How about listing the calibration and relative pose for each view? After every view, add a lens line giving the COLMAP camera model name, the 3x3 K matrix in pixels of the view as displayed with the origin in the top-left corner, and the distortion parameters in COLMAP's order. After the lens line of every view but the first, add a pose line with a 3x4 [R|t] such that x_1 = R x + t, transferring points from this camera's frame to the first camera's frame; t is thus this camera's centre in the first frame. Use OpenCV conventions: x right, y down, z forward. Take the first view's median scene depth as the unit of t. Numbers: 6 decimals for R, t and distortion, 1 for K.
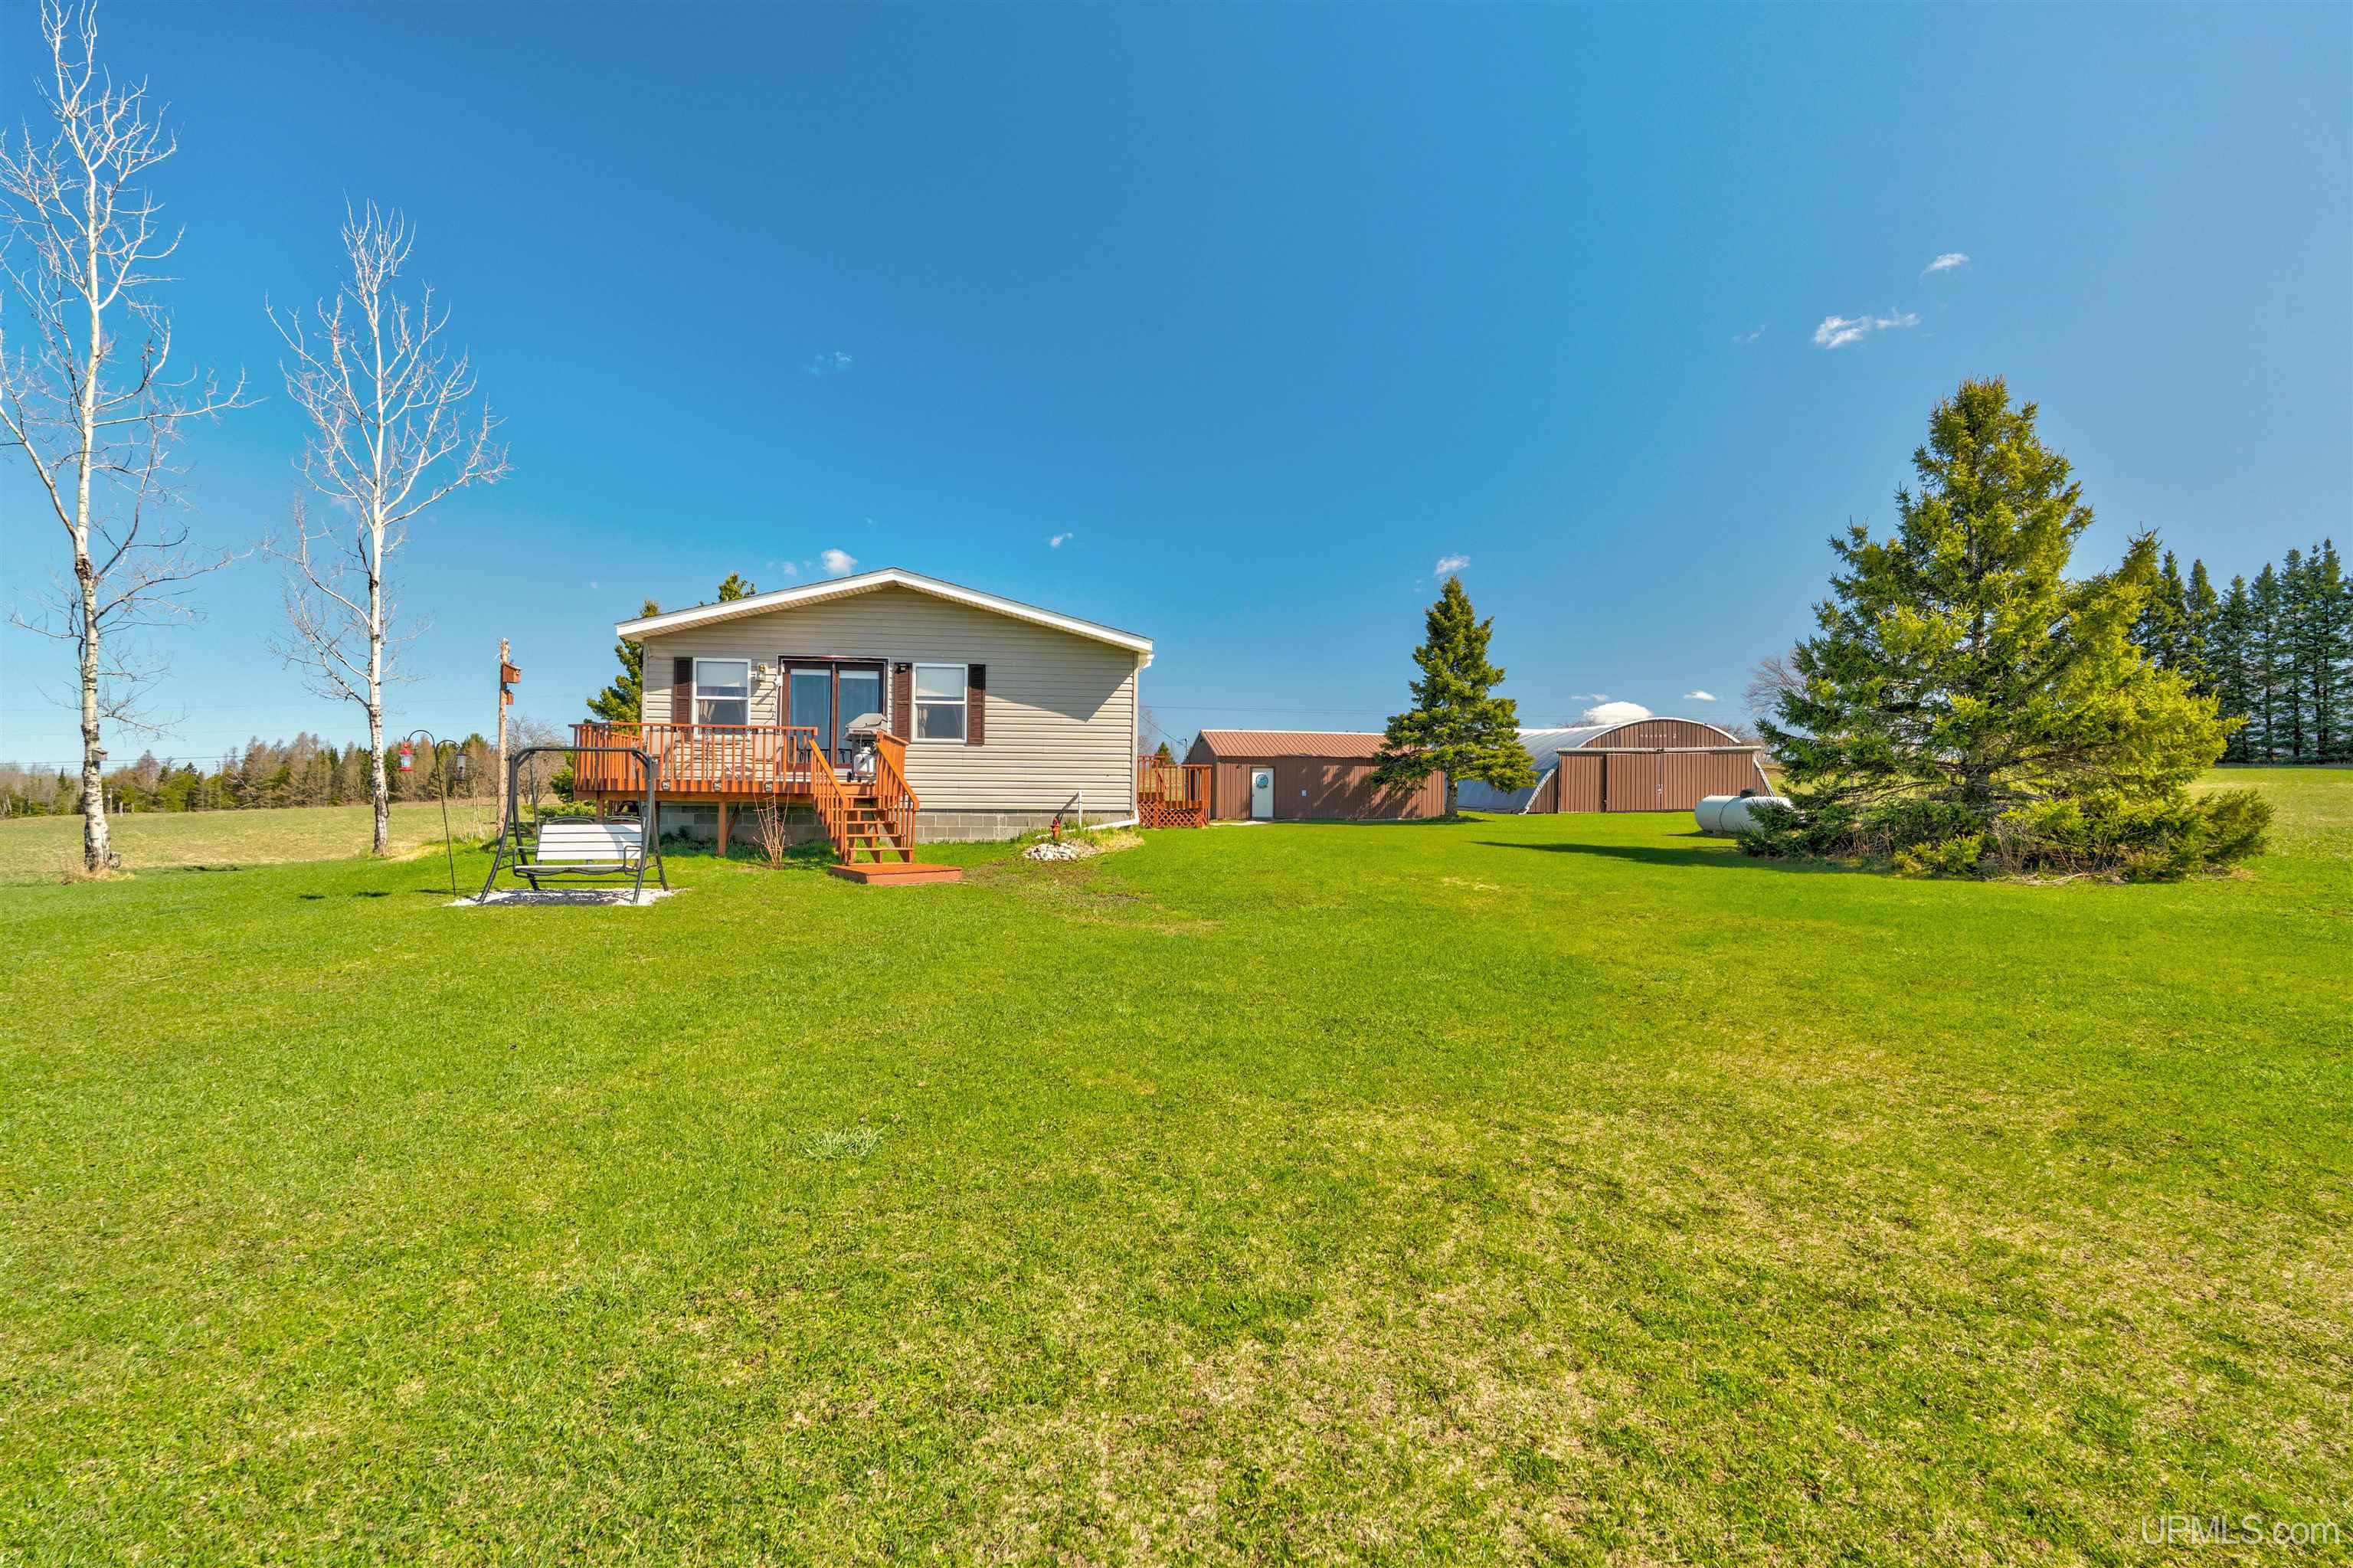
lens RADIAL K [[1020.0, 0, 1176.5], [0, 1020.0, 784.0], [0, 0, 1]] dist [-0.001131, -0.000421]
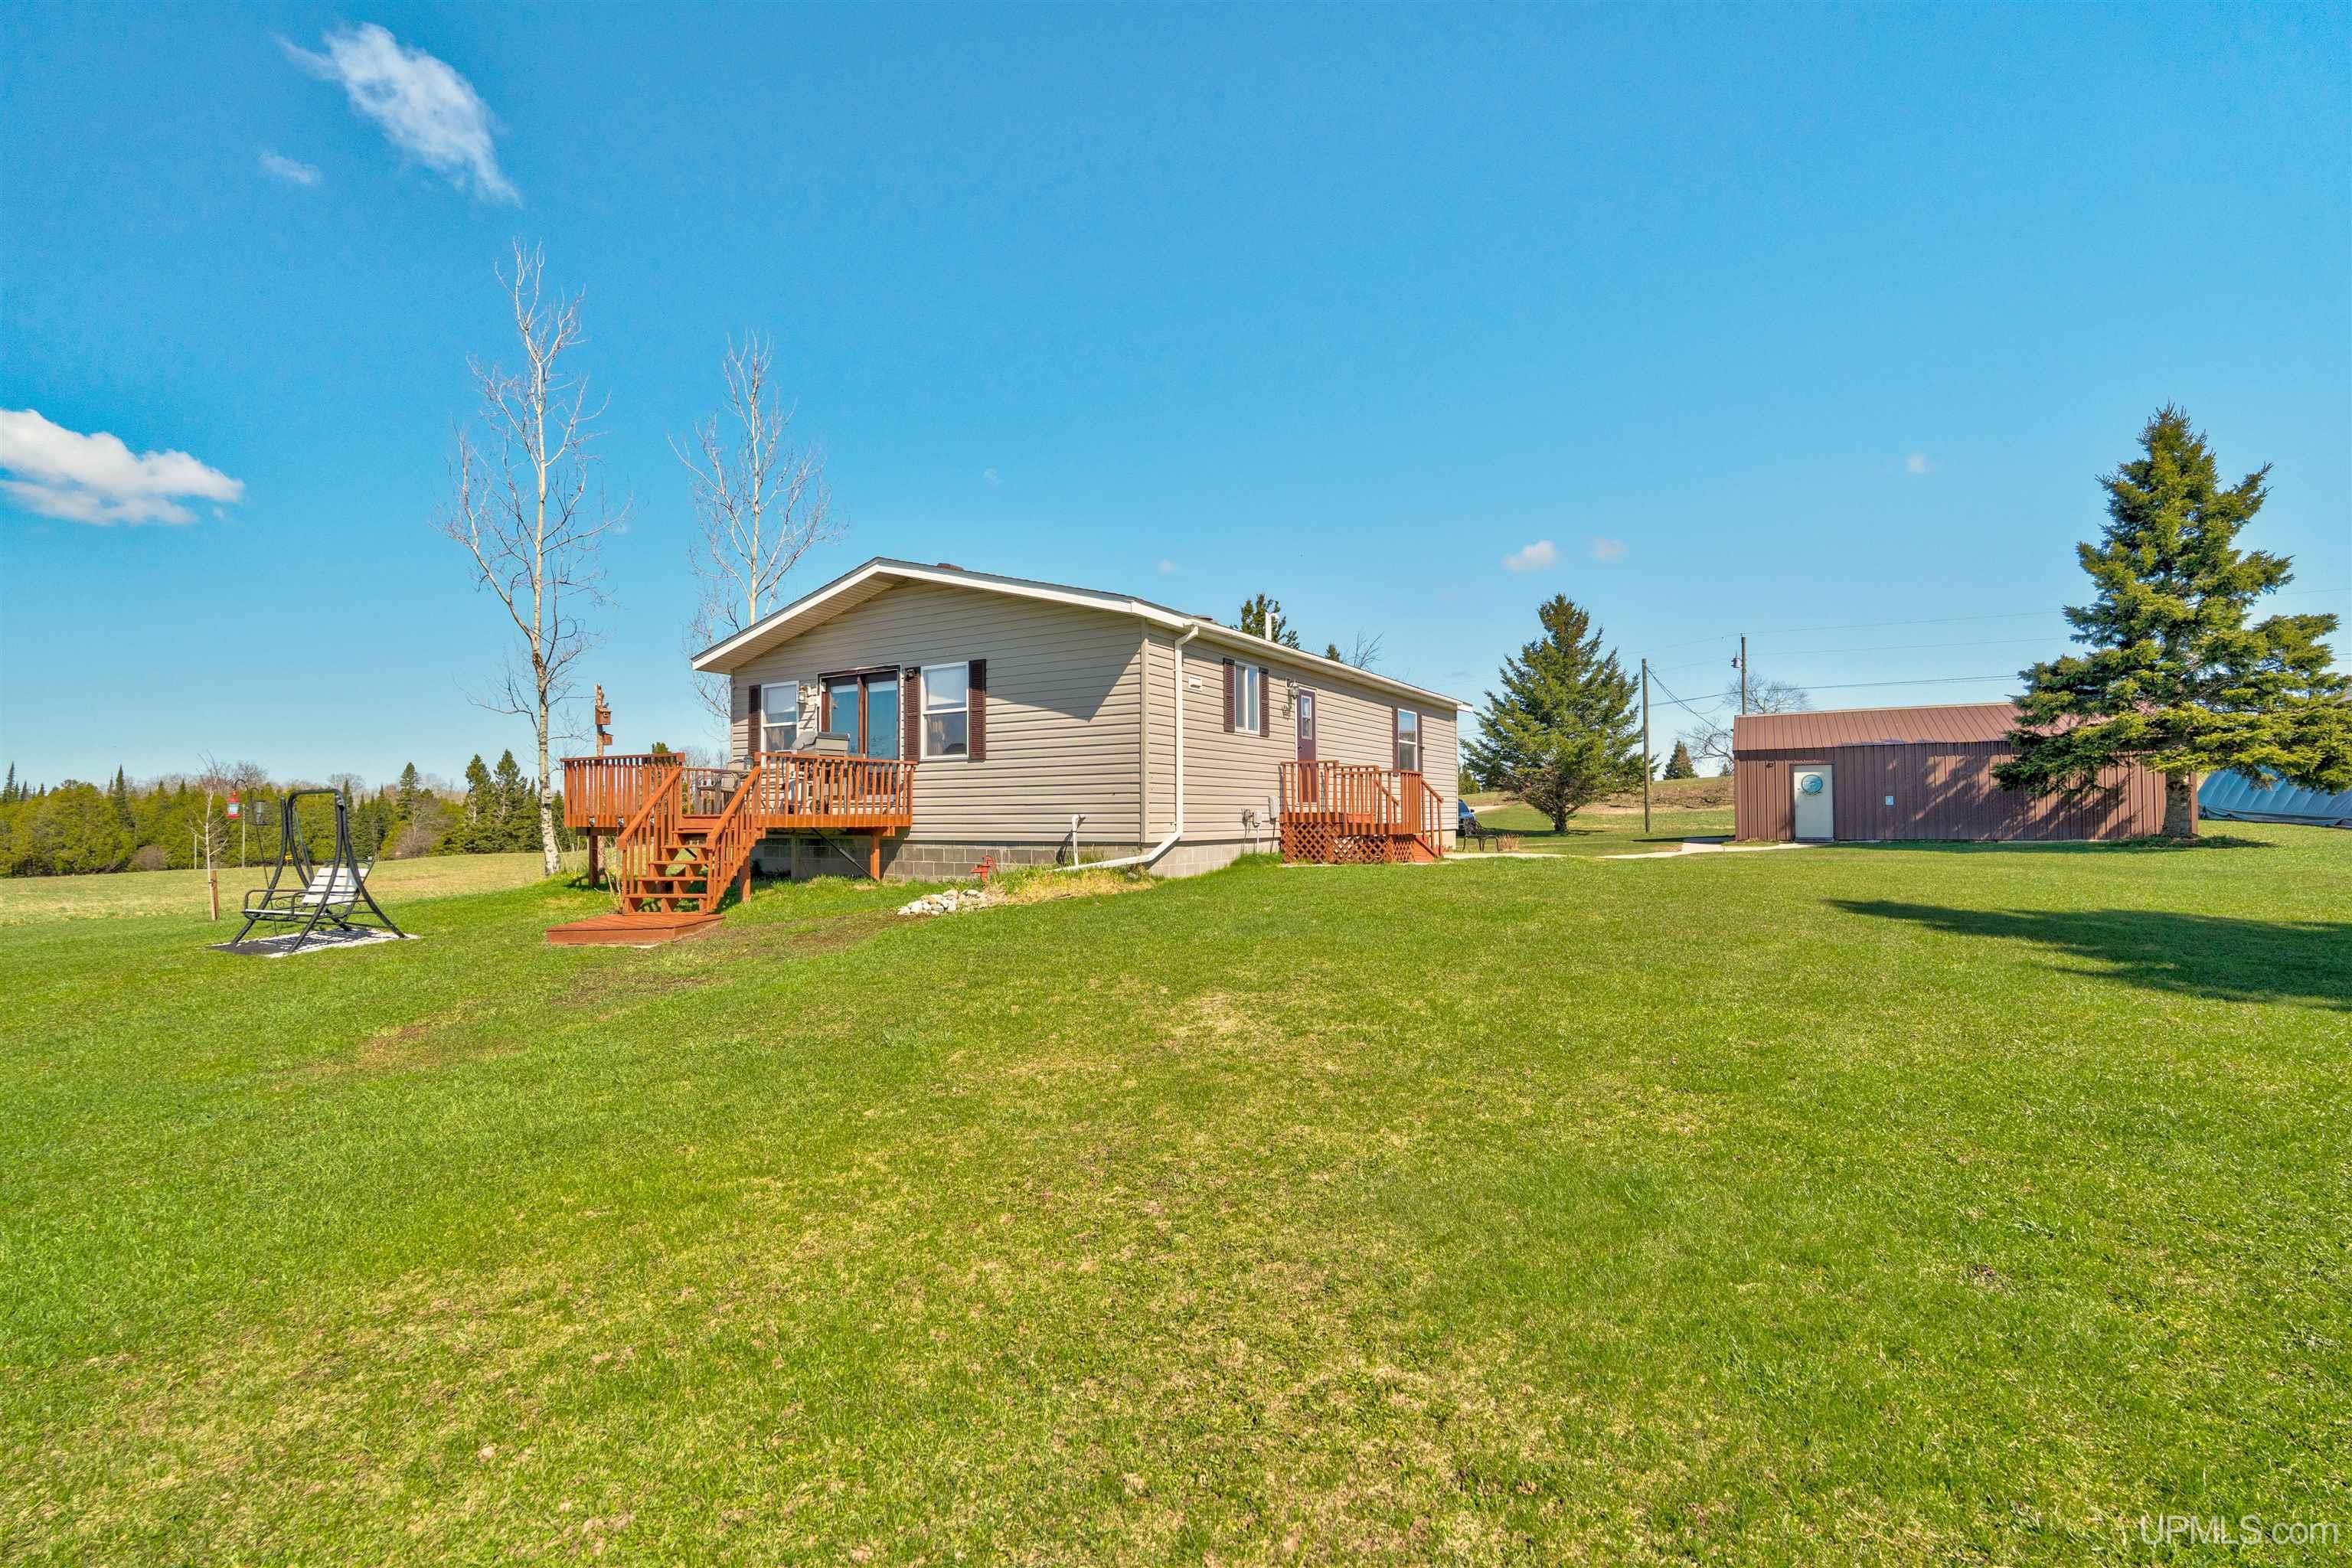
lens RADIAL K [[1046.6, 0, 1176.0], [0, 1046.6, 784.0], [0, 0, 1]] dist [-0.002398, -0.000424]
pose [[0.777826, -0.033374, -0.627593, 0.233460], [0.025463, 0.999443, -0.021590, 0.000918], [0.627964, 0.000813, 0.778242, 0.243779]]
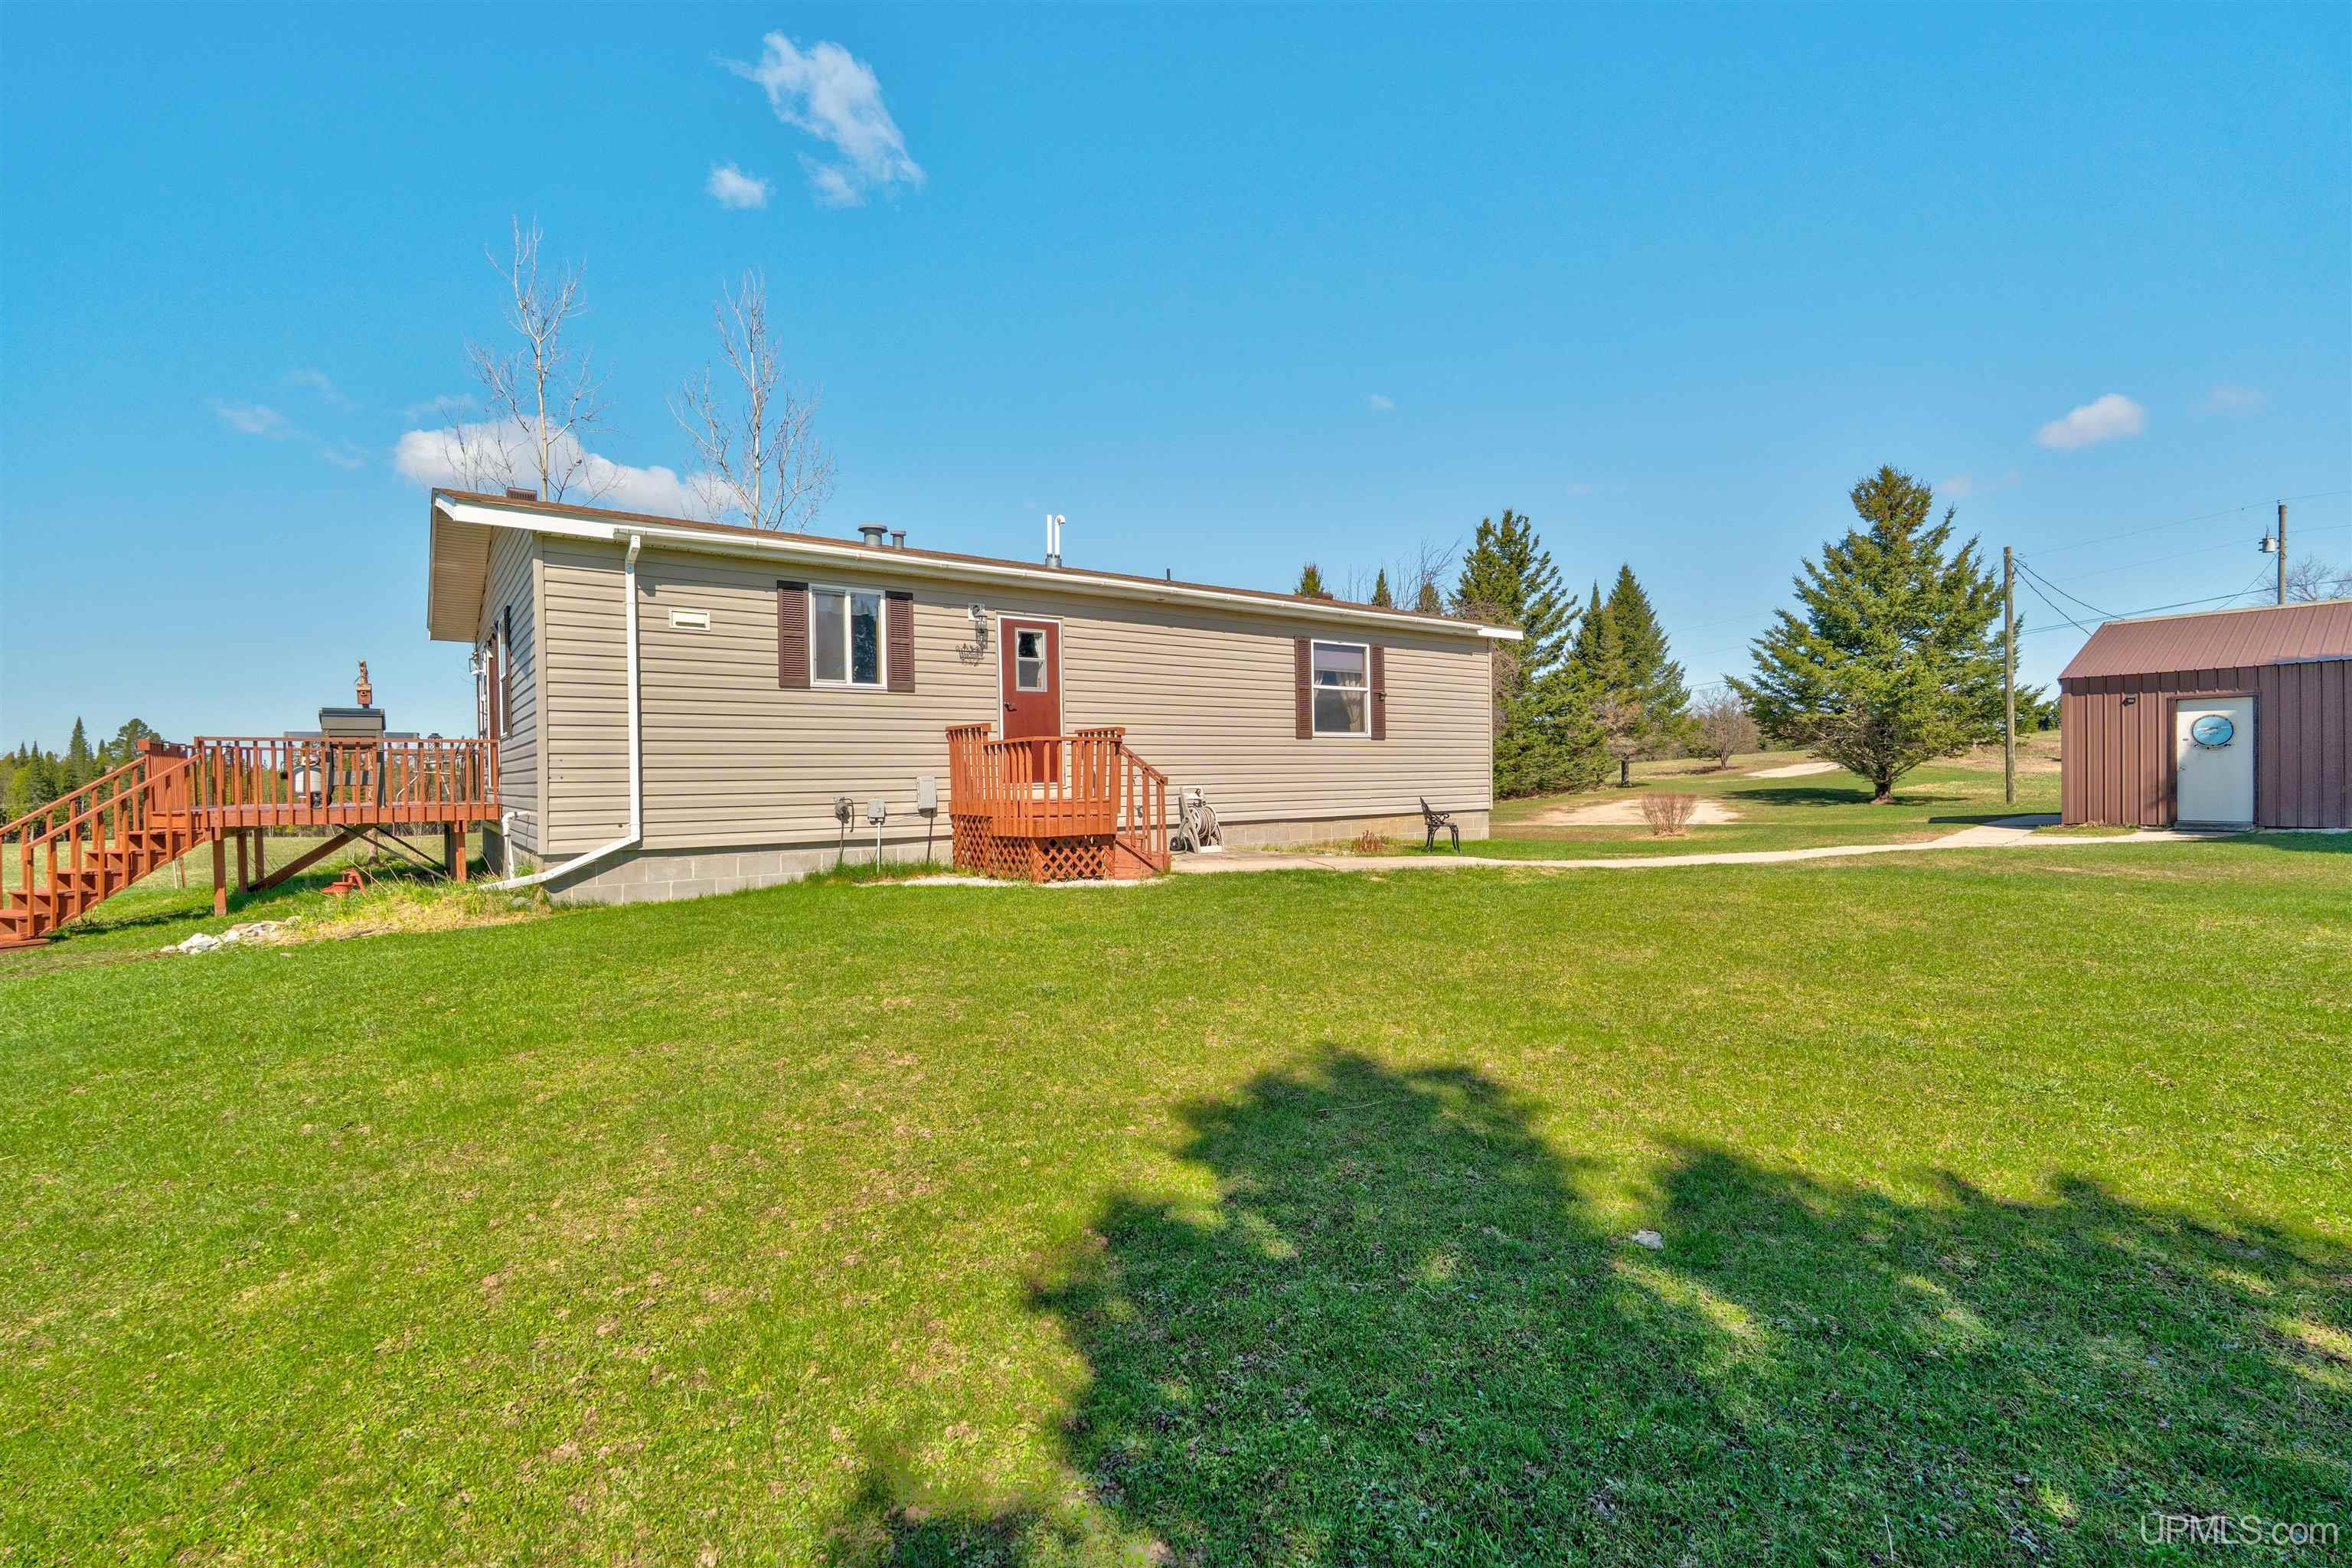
lens RADIAL K [[1046.6, 0, 1176.0], [0, 1046.6, 784.0], [0, 0, 1]] dist [-0.002398, -0.000424]
pose [[0.489936, -0.007194, -0.871729, 0.294788], [0.034331, 0.999349, 0.011048, -0.001520], [0.871082, -0.035340, 0.489865, 0.548567]]
